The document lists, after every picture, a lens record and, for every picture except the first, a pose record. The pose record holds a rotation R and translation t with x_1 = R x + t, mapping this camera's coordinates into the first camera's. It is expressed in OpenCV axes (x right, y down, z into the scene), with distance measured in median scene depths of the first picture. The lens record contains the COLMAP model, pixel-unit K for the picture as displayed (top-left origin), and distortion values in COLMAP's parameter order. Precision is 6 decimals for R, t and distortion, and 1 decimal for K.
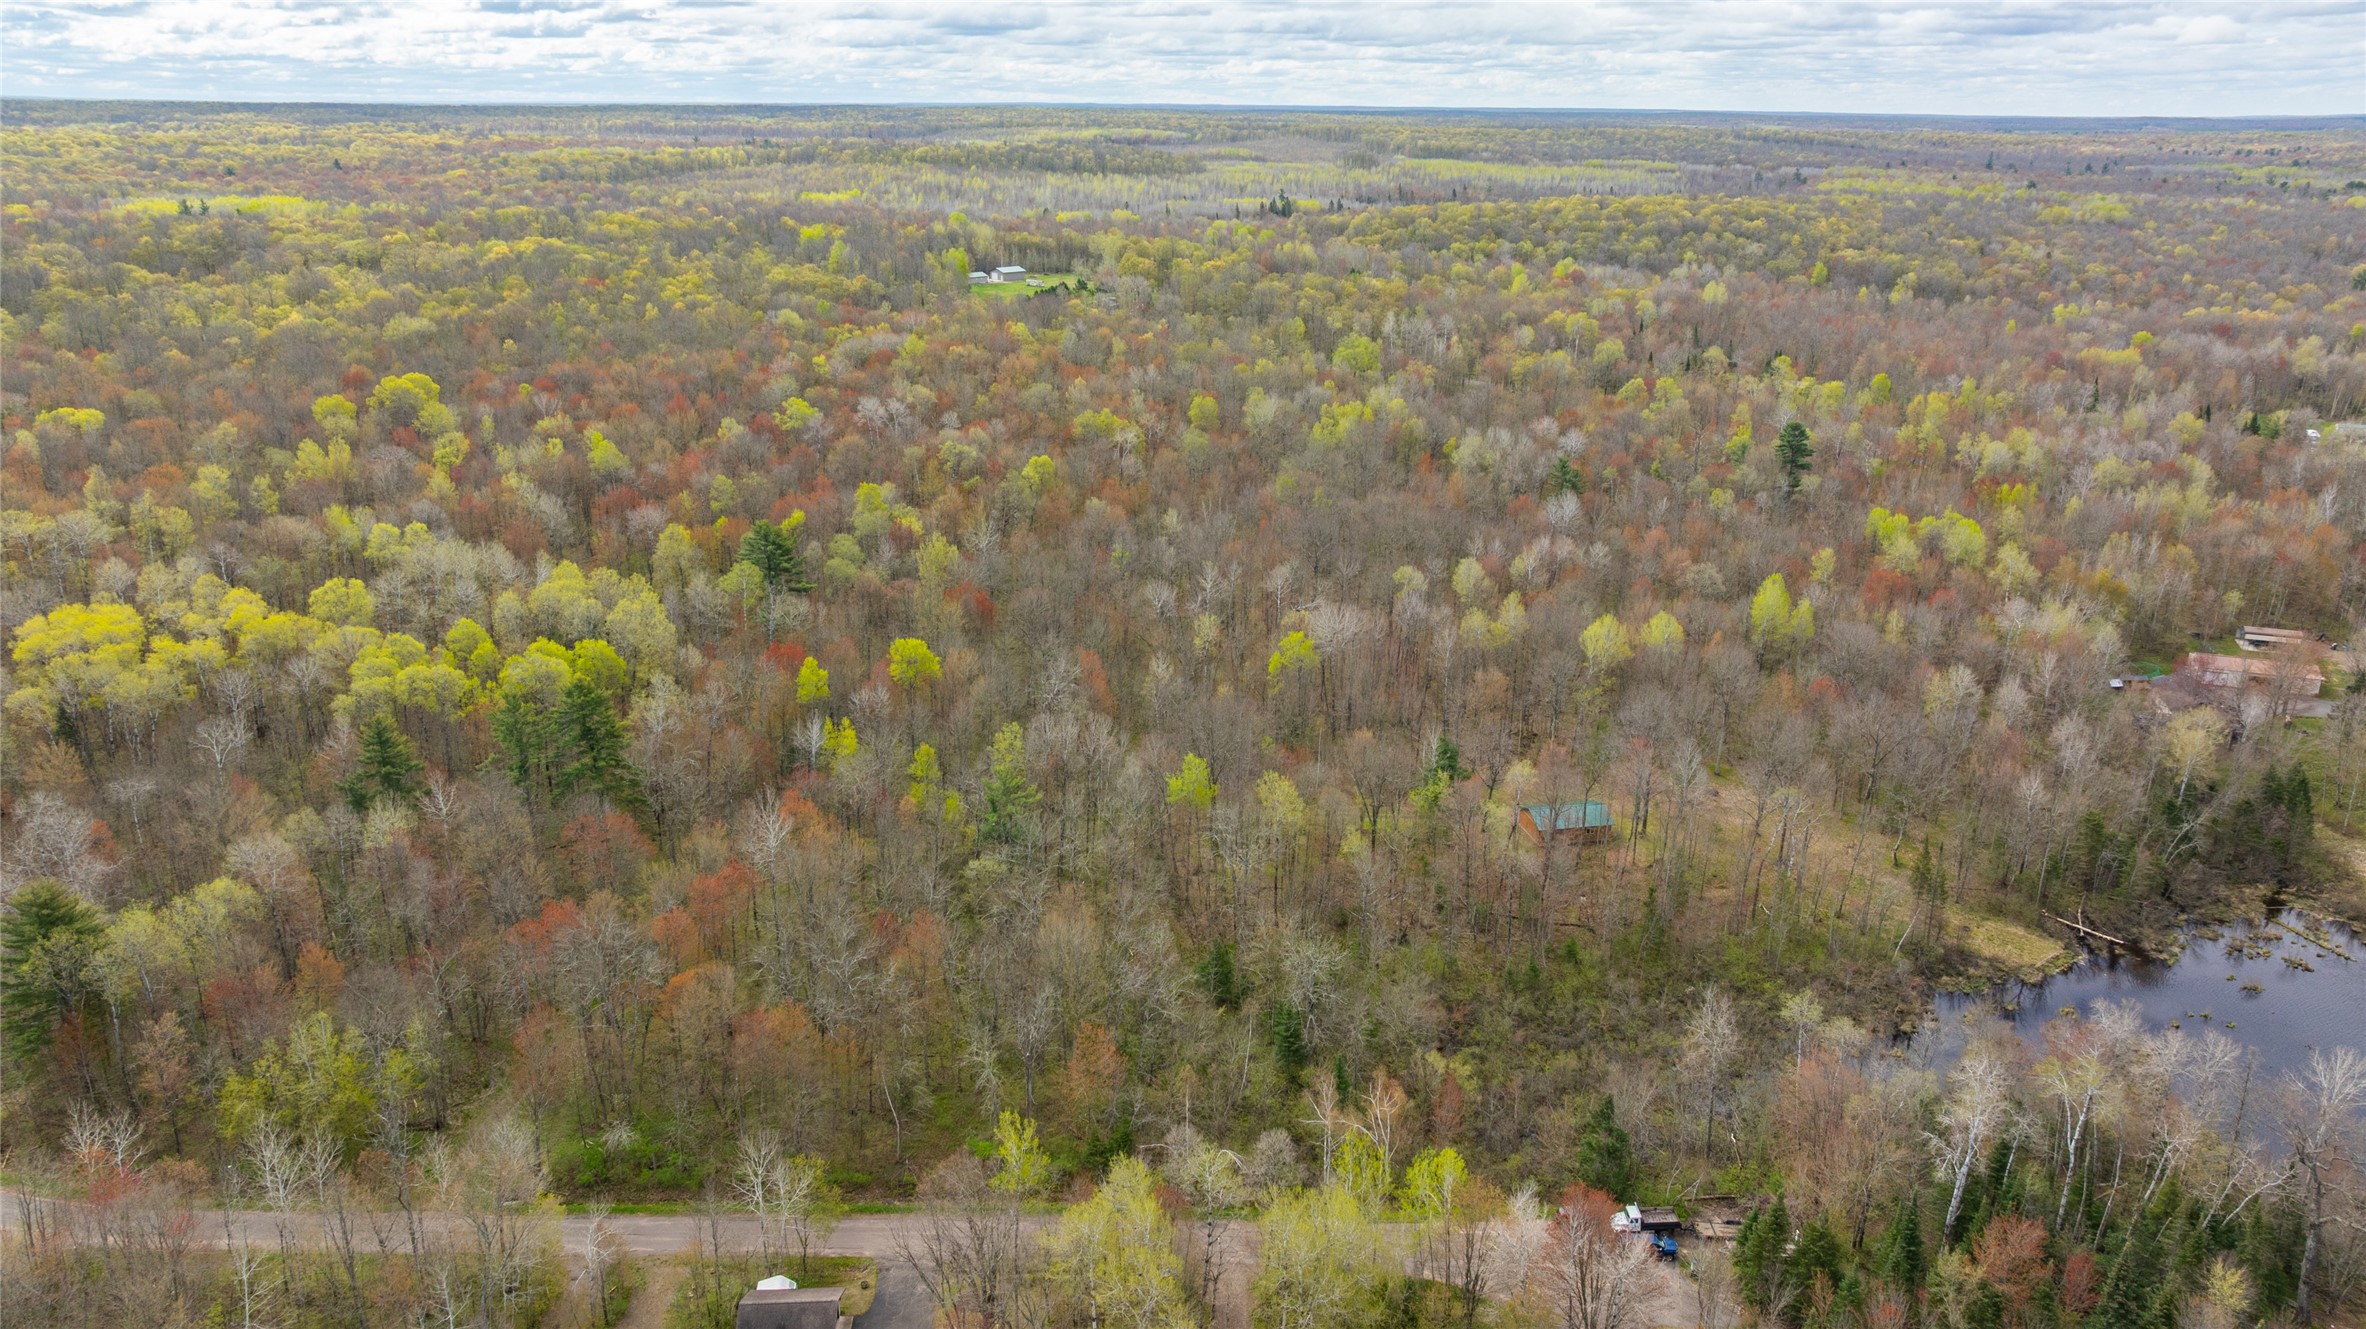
lens RADIAL K [[1694.9, 0, 1191.0], [0, 1694.9, 648.8], [0, 0, 1]] dist [-0.029655, 0.028642]
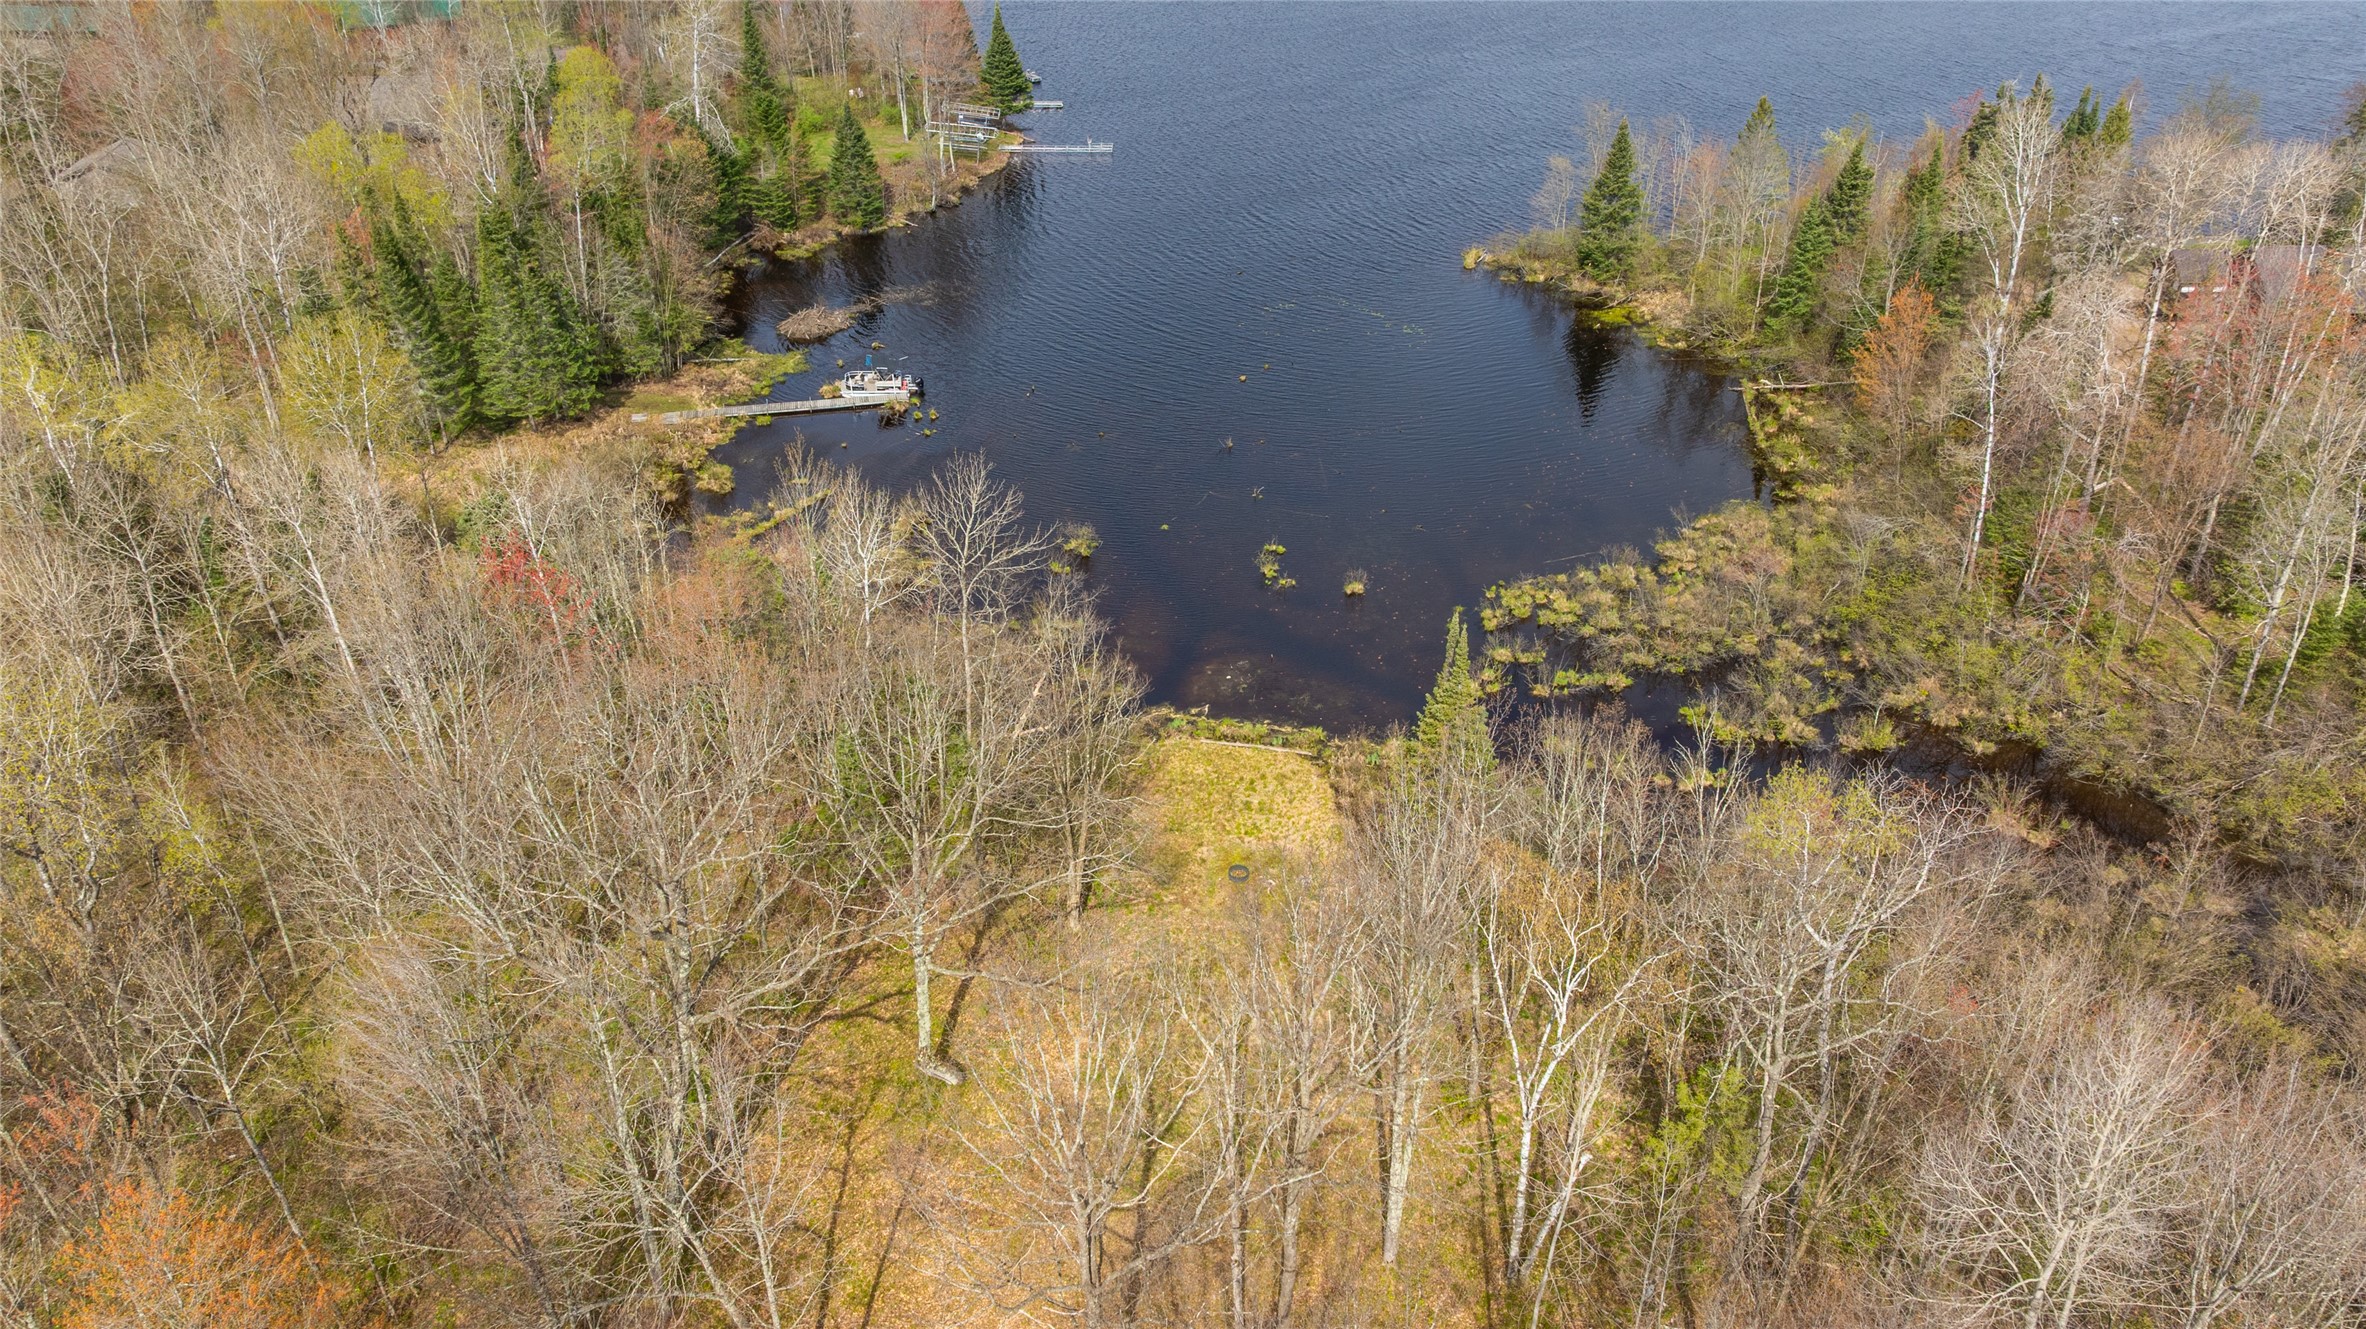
lens RADIAL K [[1694.9, 0, 1168.5], [0, 1694.9, 652.1], [0, 0, 1]] dist [-0.029655, 0.028642]
pose [[-0.658834, -0.395497, 0.639937, 0.169707], [0.229681, 0.704290, 0.671731, -0.061085], [-0.716369, 0.589541, -0.373172, 0.701477]]
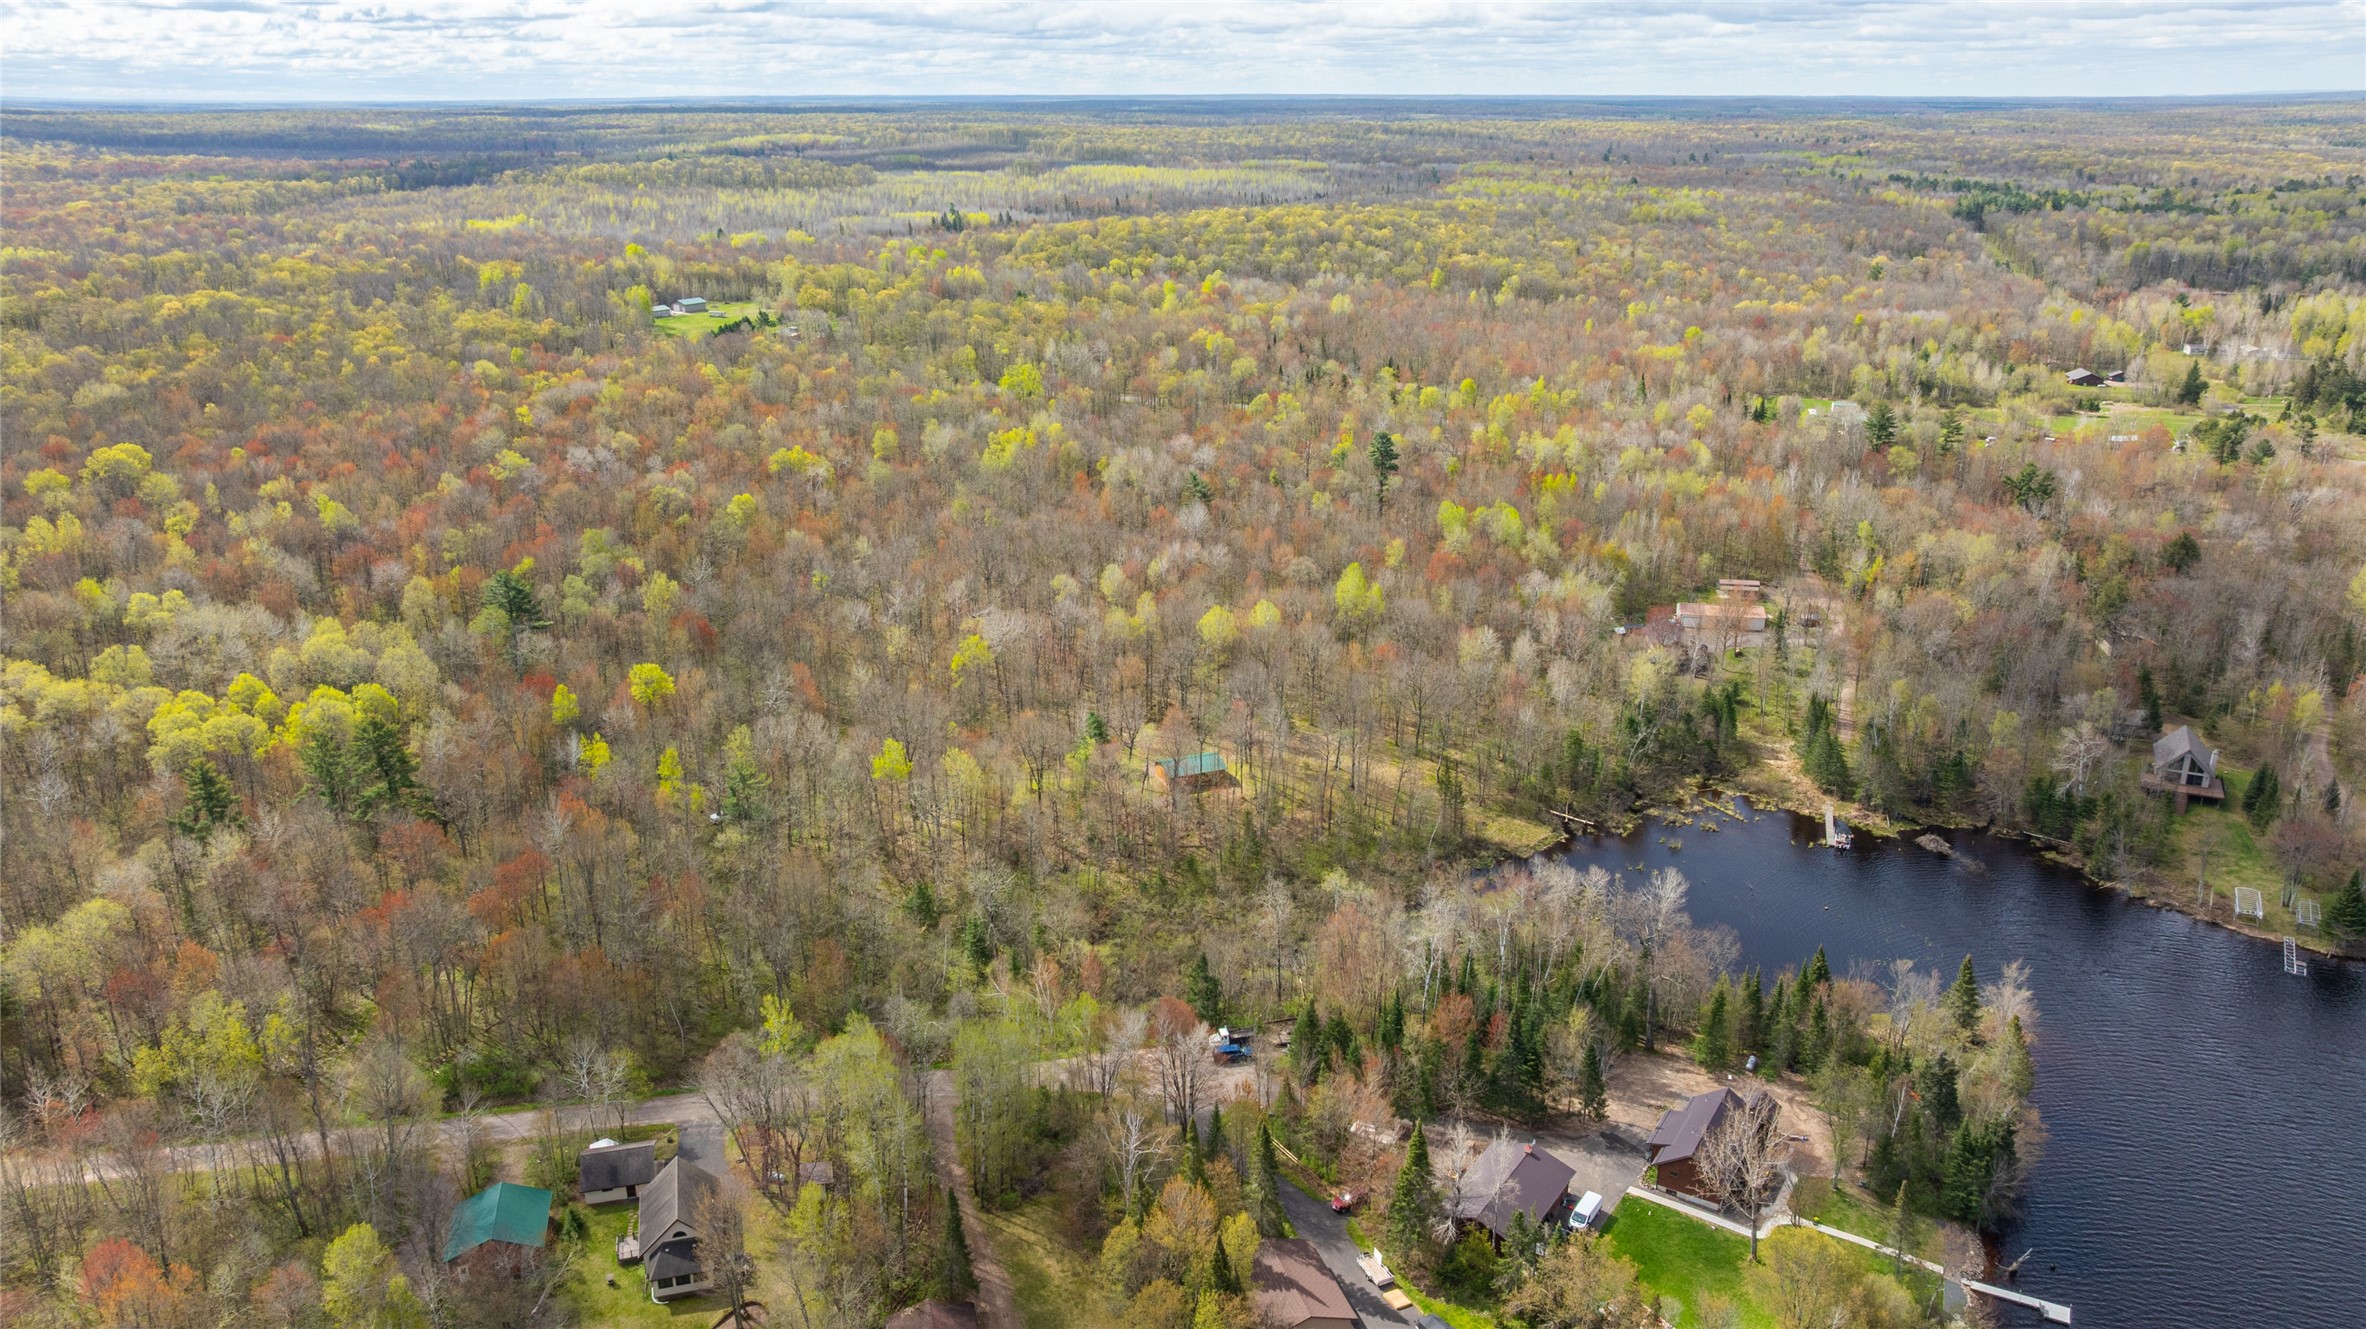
lens RADIAL K [[1694.9, 0, 1199.1], [0, 1694.9, 666.0], [0, 0, 1]] dist [-0.029655, 0.028642]
pose [[0.982190, -0.070698, 0.174081, 0.006979], [0.067845, 0.997447, 0.022291, -0.003213], [-0.175213, -0.010084, 0.984479, -0.179800]]
